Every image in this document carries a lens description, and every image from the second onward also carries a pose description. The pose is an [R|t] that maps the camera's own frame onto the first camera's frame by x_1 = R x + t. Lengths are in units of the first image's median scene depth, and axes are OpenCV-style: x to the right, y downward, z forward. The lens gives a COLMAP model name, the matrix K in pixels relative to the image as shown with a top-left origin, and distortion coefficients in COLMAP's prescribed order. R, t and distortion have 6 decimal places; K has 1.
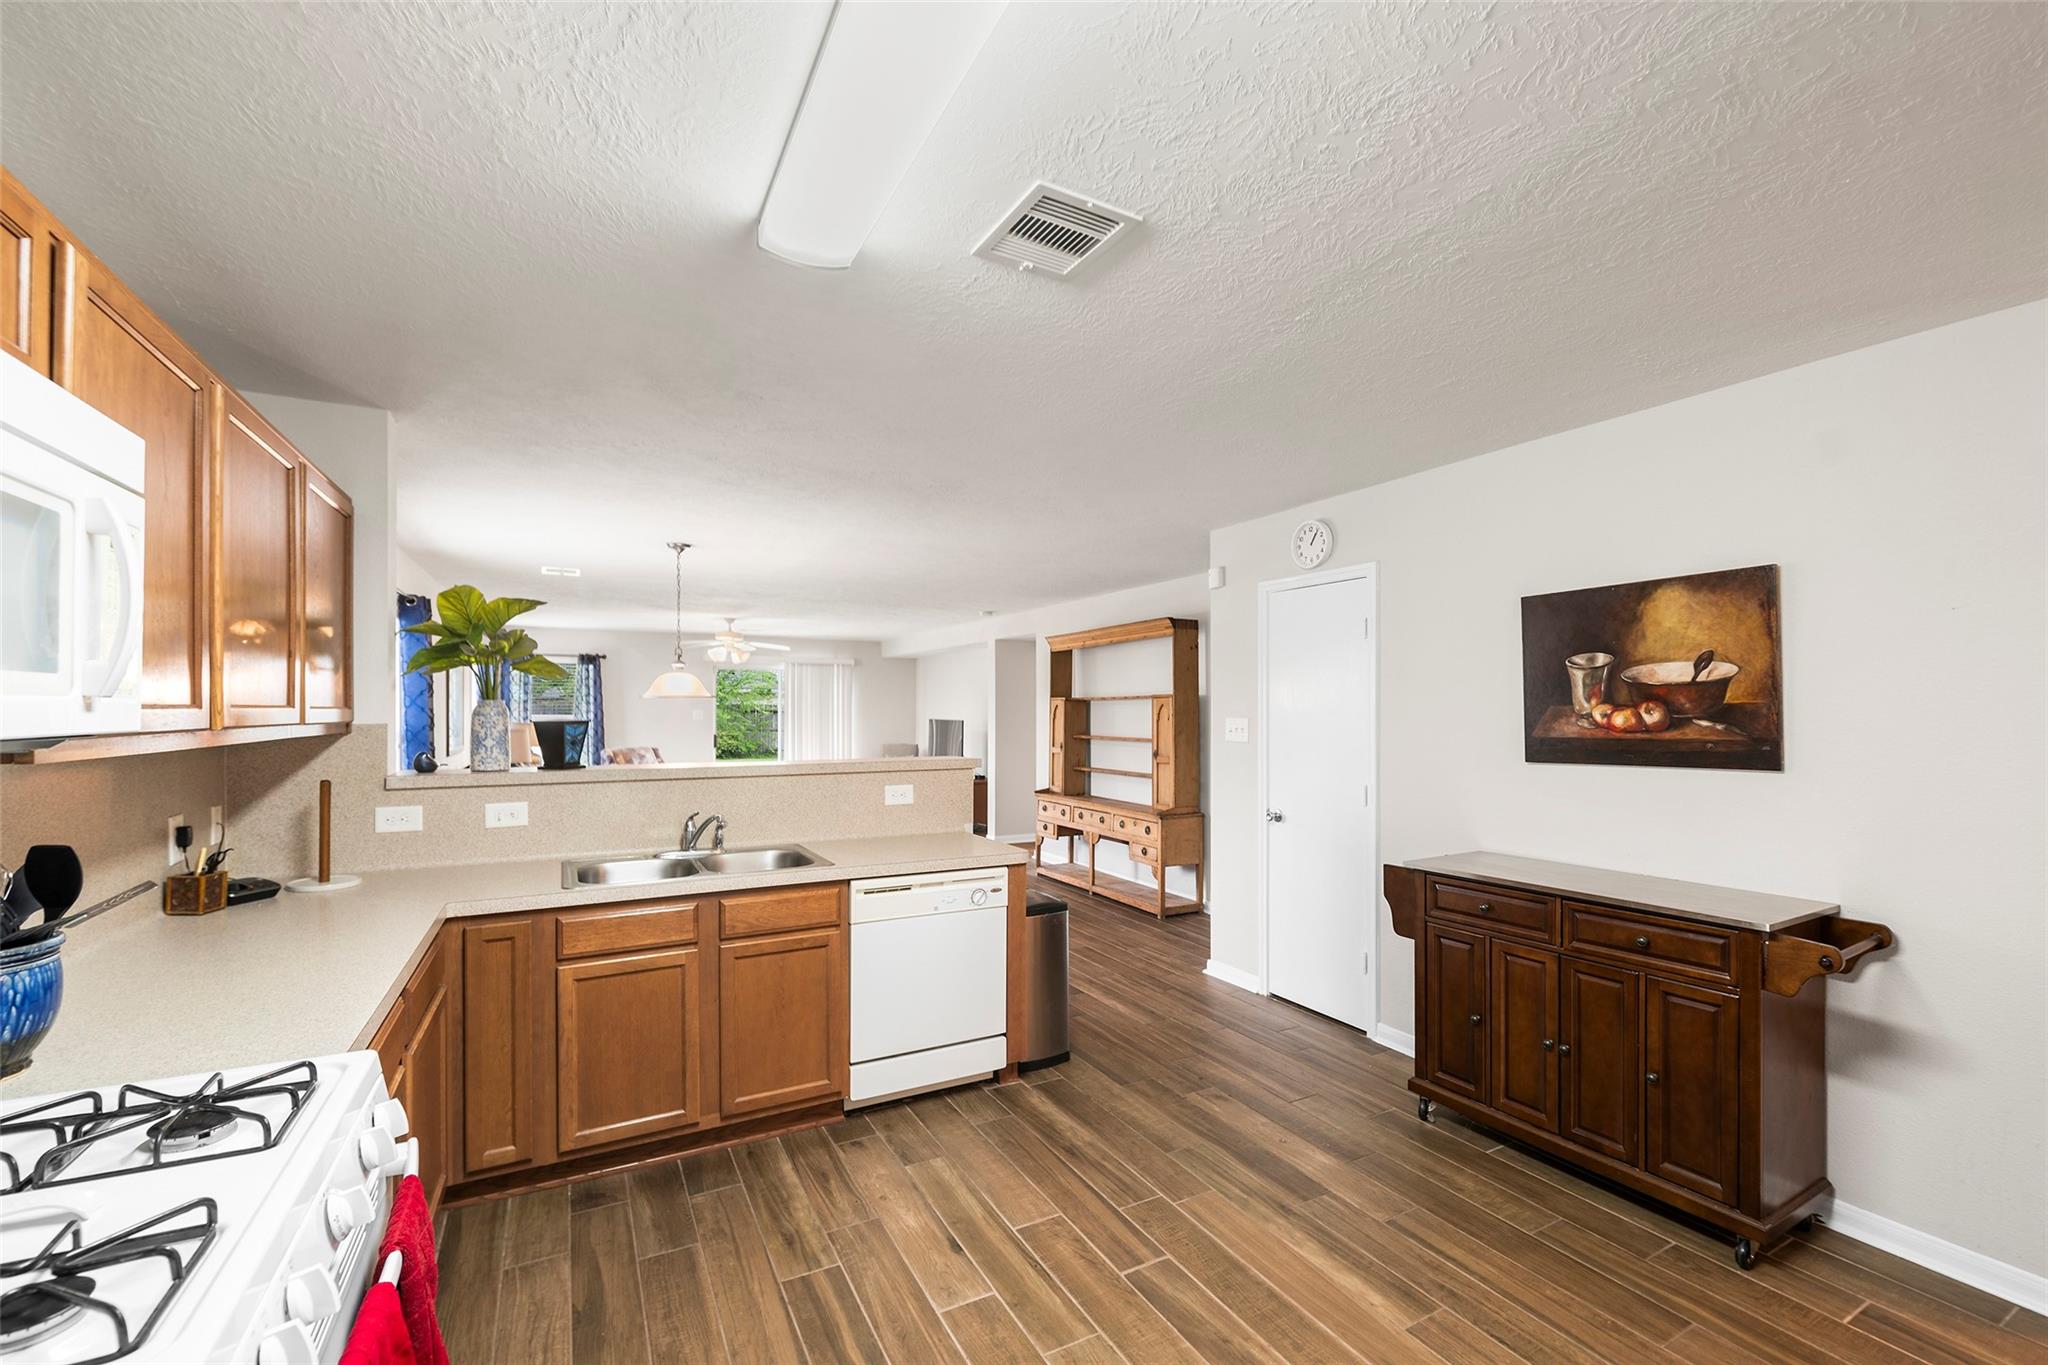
lens RADIAL K [[854.8, 0, 1052.0], [0, 854.8, 709.8], [0, 0, 1]] dist [-0.004850, -0.000356]
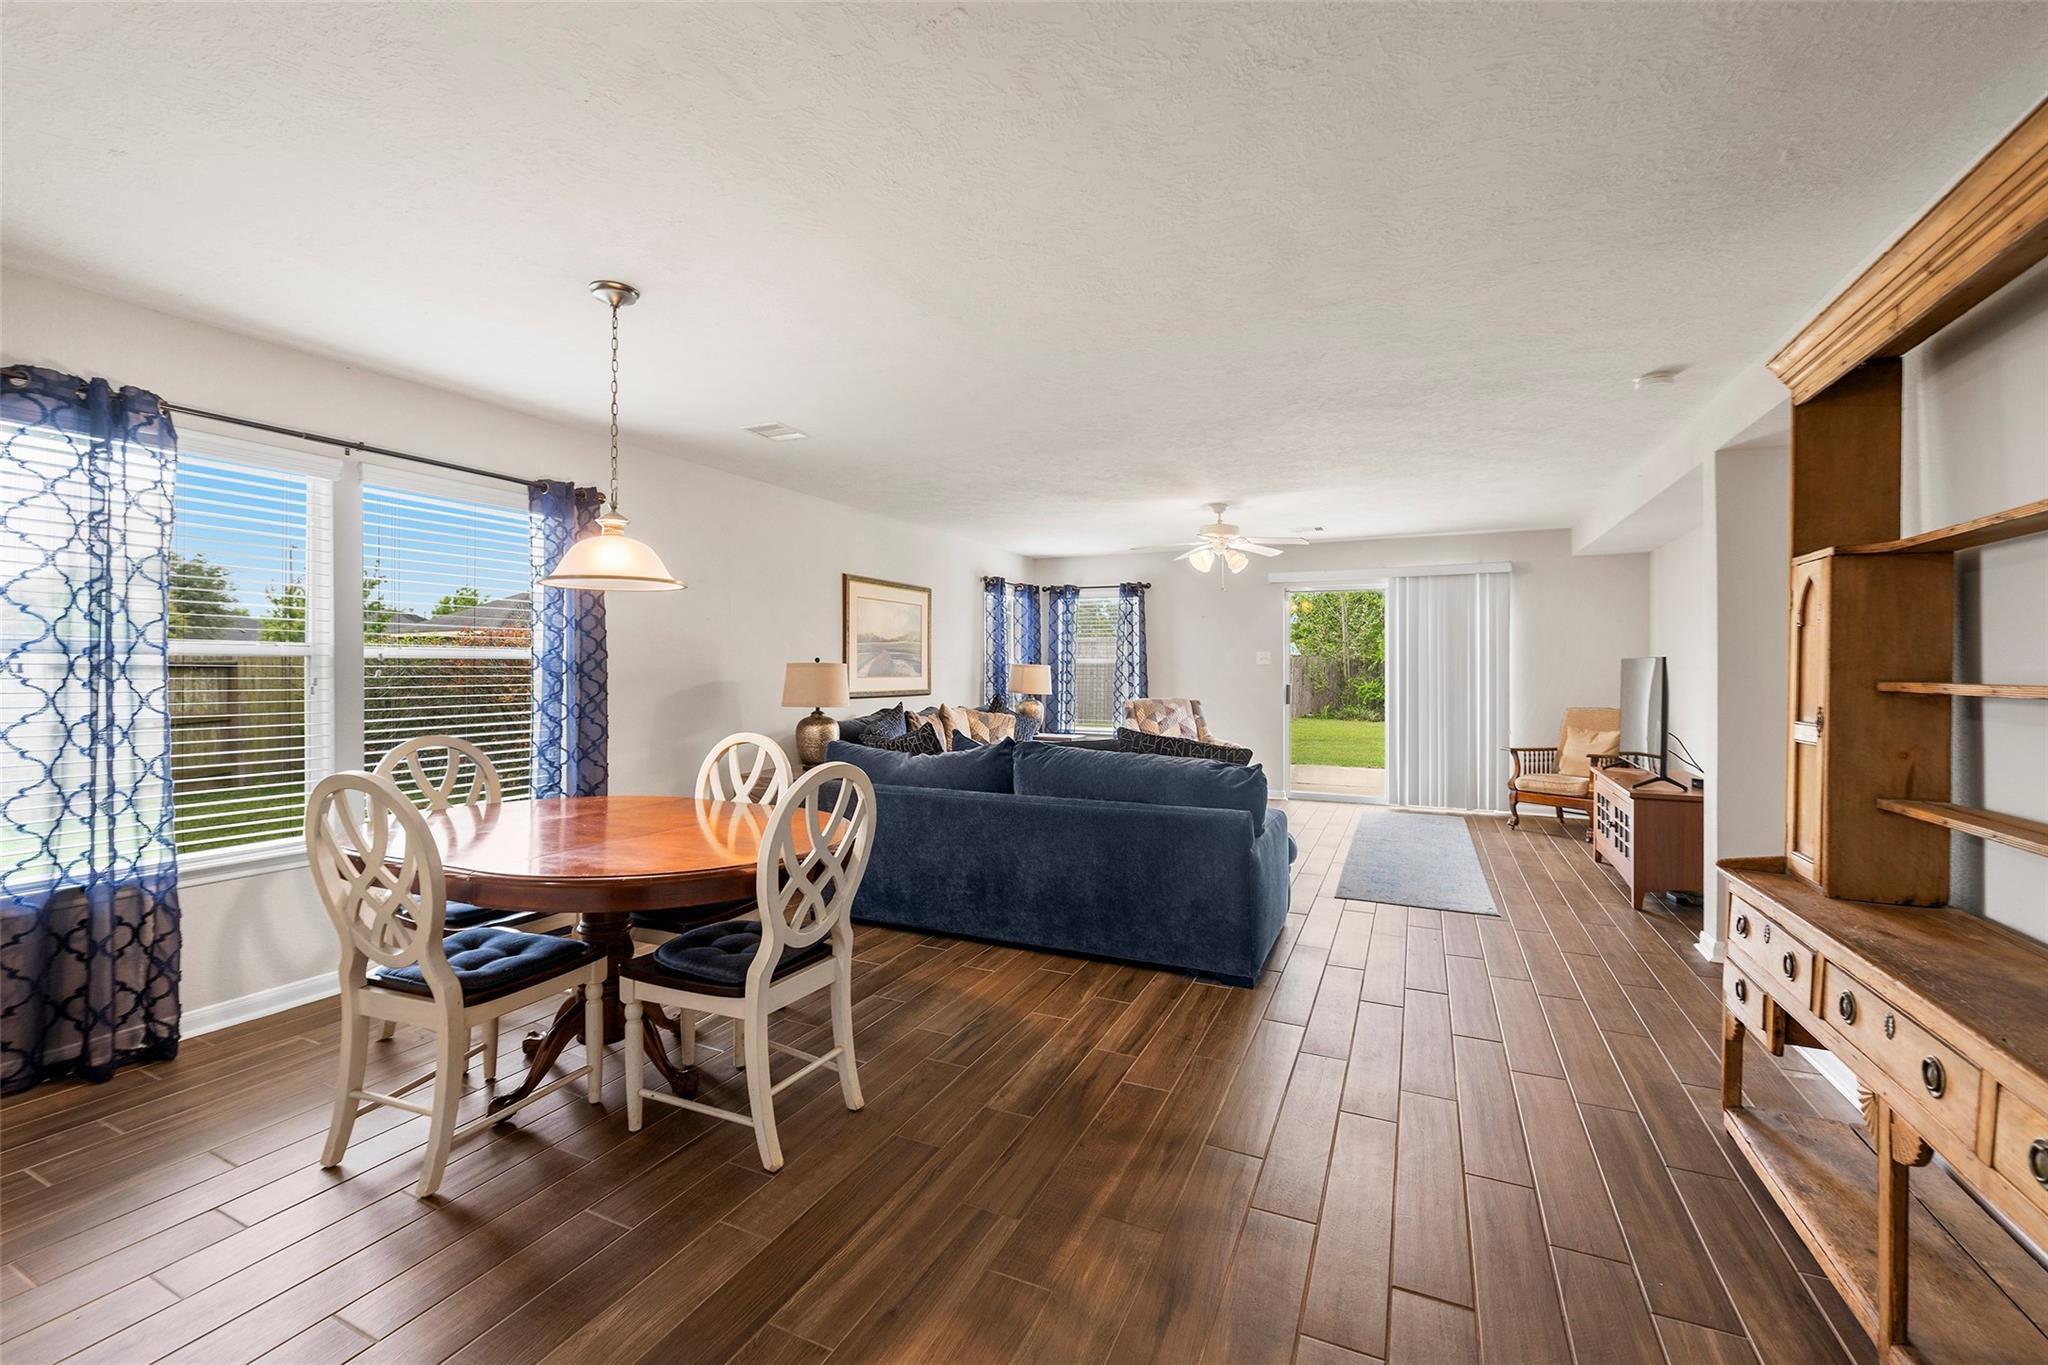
lens RADIAL K [[861.3, 0, 1010.7], [0, 861.3, 674.7], [0, 0, 1]] dist [-0.000193, 0.000057]
pose [[0.576205, 0.003159, -0.817299, 0.225353], [0.000565, 0.999991, 0.004263, 0.066119], [0.817305, -0.002918, 0.576198, 1.559288]]
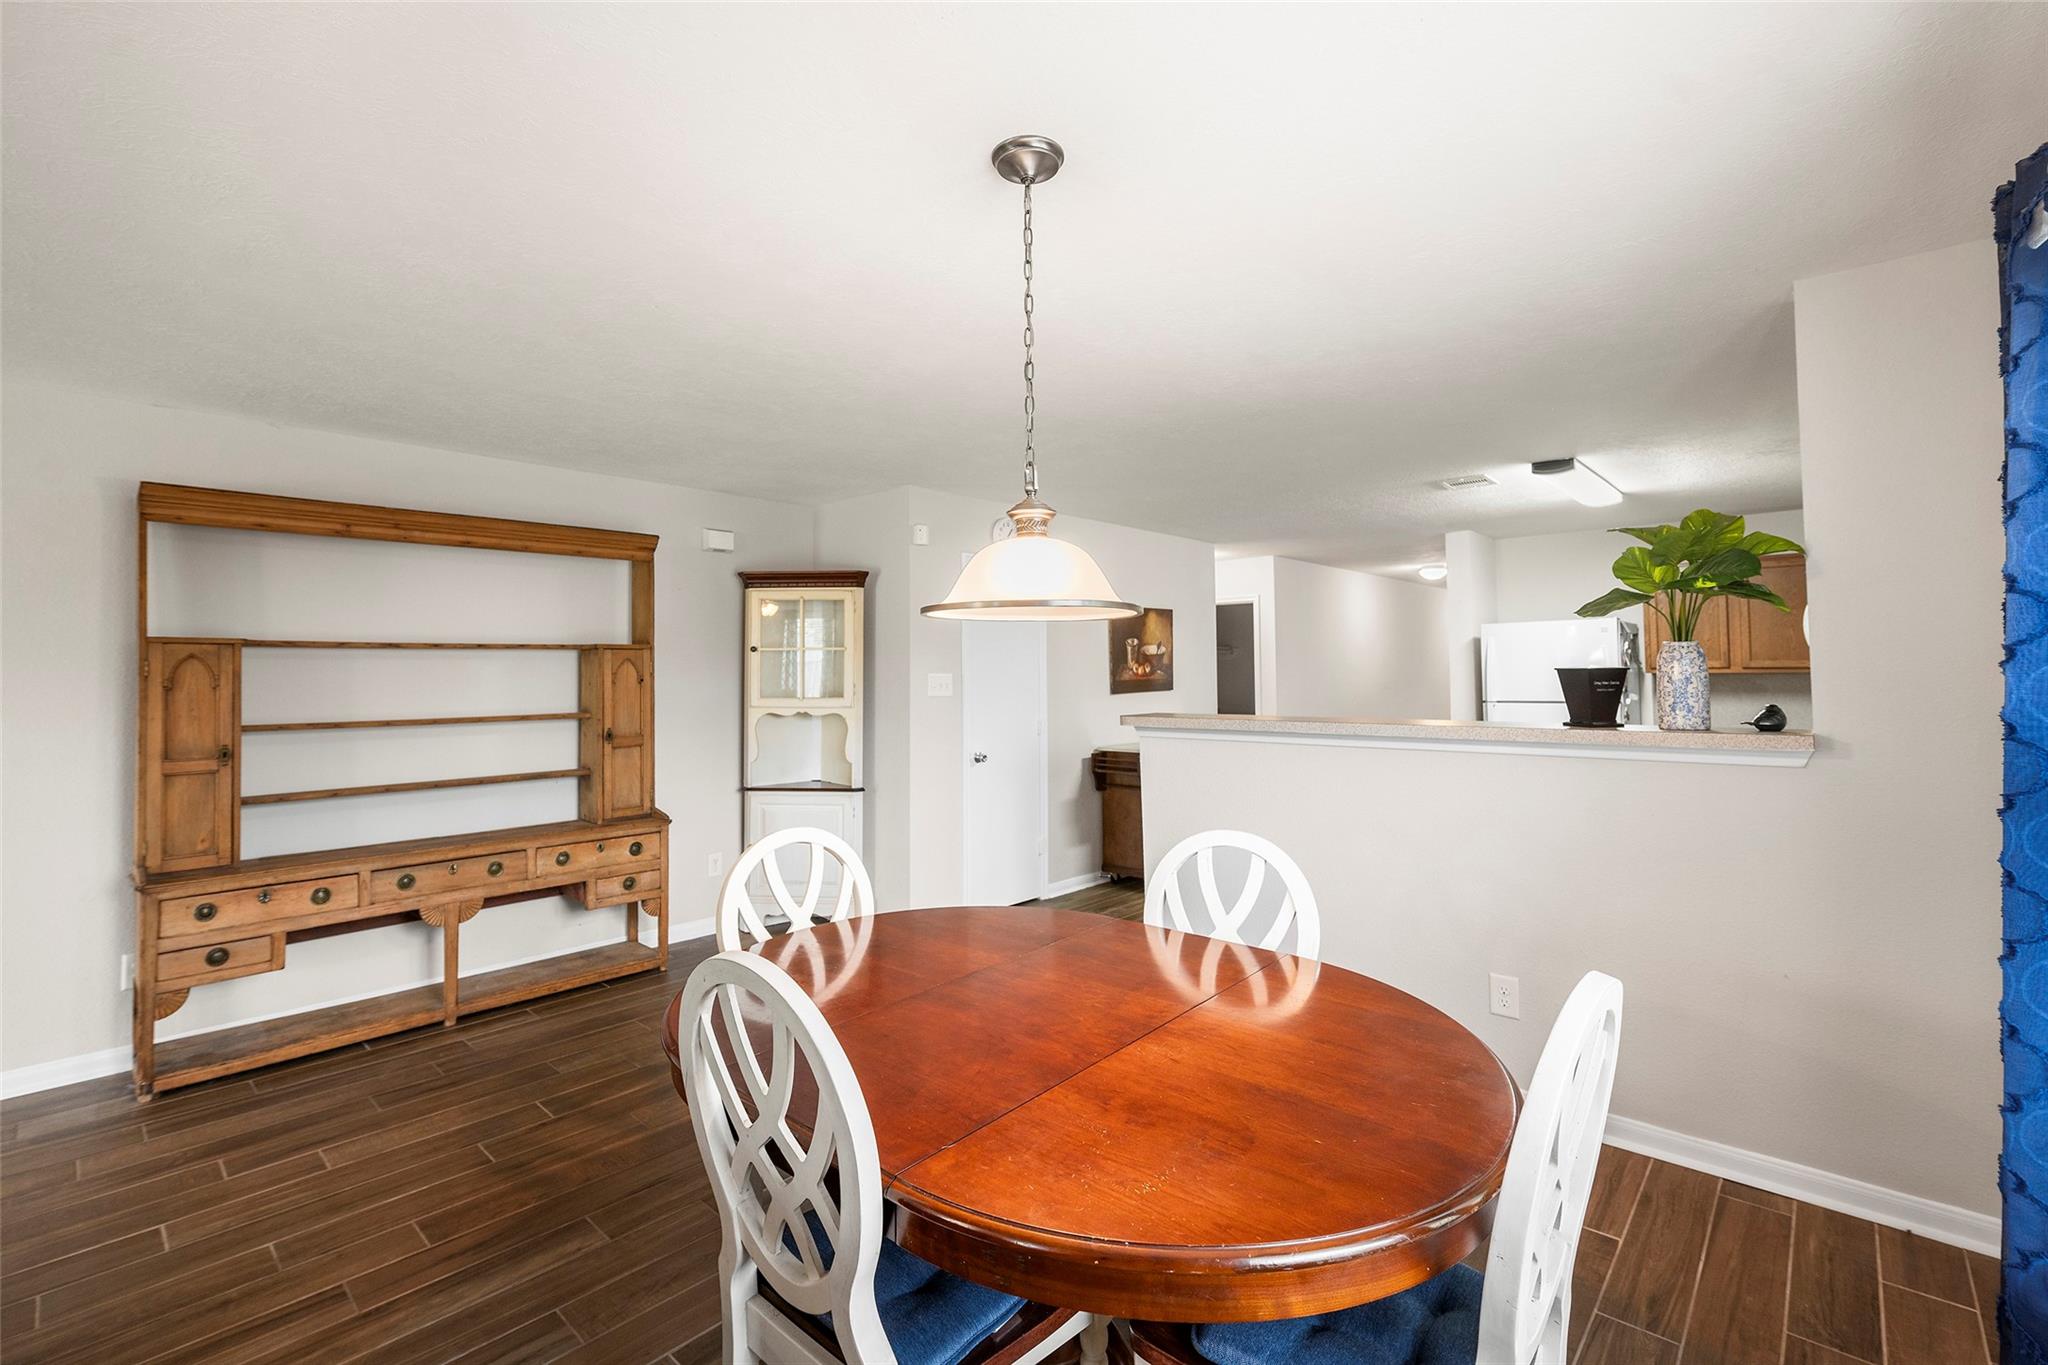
lens RADIAL K [[904.8, 0, 1007.3], [0, 904.8, 641.2], [0, 0, 1]] dist [-0.000587, -0.000090]
pose [[-0.302608, 0.032488, 0.952561, -1.342850], [0.005563, 0.999462, -0.032320, 0.008526], [-0.953099, -0.004481, -0.302626, 1.940901]]
